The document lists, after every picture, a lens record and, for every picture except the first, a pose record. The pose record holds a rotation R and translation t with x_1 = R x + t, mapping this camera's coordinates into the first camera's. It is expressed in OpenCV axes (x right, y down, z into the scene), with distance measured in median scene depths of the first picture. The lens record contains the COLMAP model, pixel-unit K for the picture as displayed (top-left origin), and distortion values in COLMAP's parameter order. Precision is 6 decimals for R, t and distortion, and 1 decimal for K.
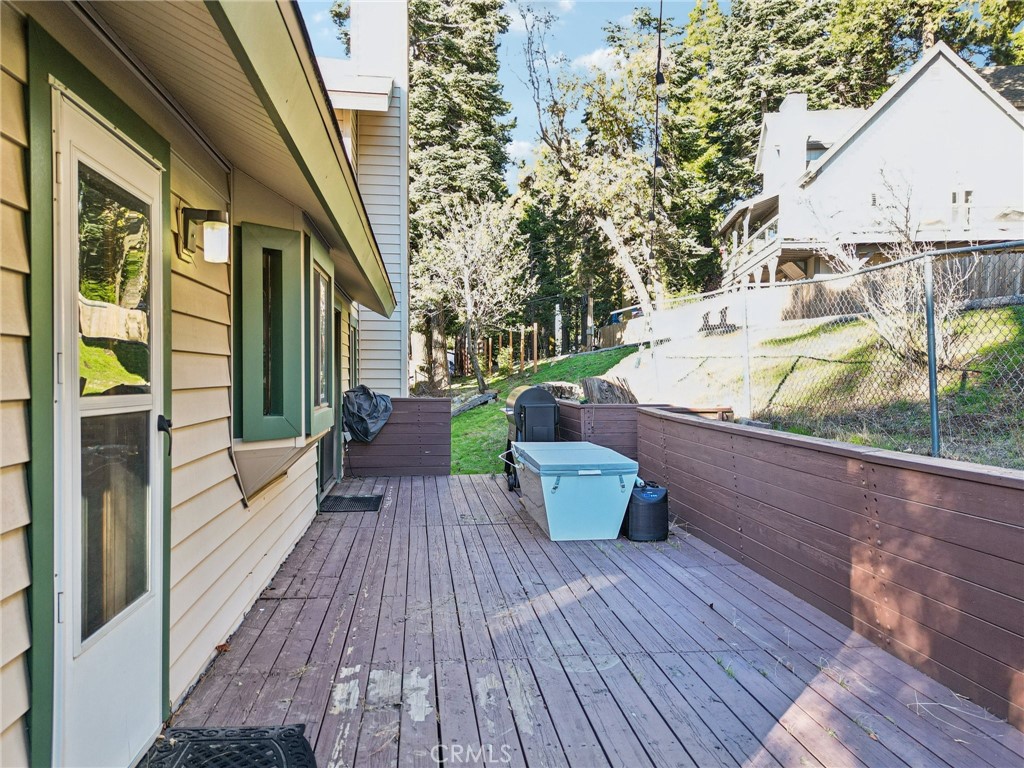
lens RADIAL K [[745.7, 0, 512.0], [0, 745.7, 384.0], [0, 0, 1]] dist [0.054274, 0.000267]
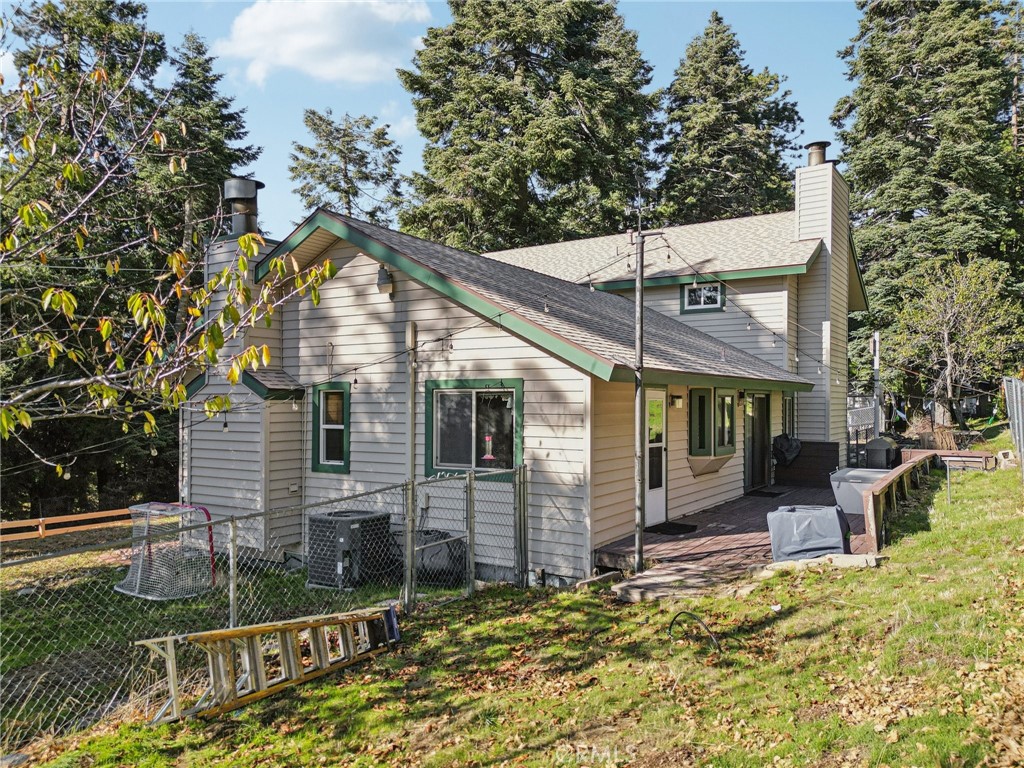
lens RADIAL K [[745.7, 0, 512.0], [0, 745.7, 384.0], [0, 0, 1]] dist [0.054274, 0.000267]
pose [[0.767452, -0.014486, -0.640943, 0.172635], [-0.009515, 0.999377, -0.033980, -0.018083], [0.641036, 0.032177, 0.766836, -0.306711]]
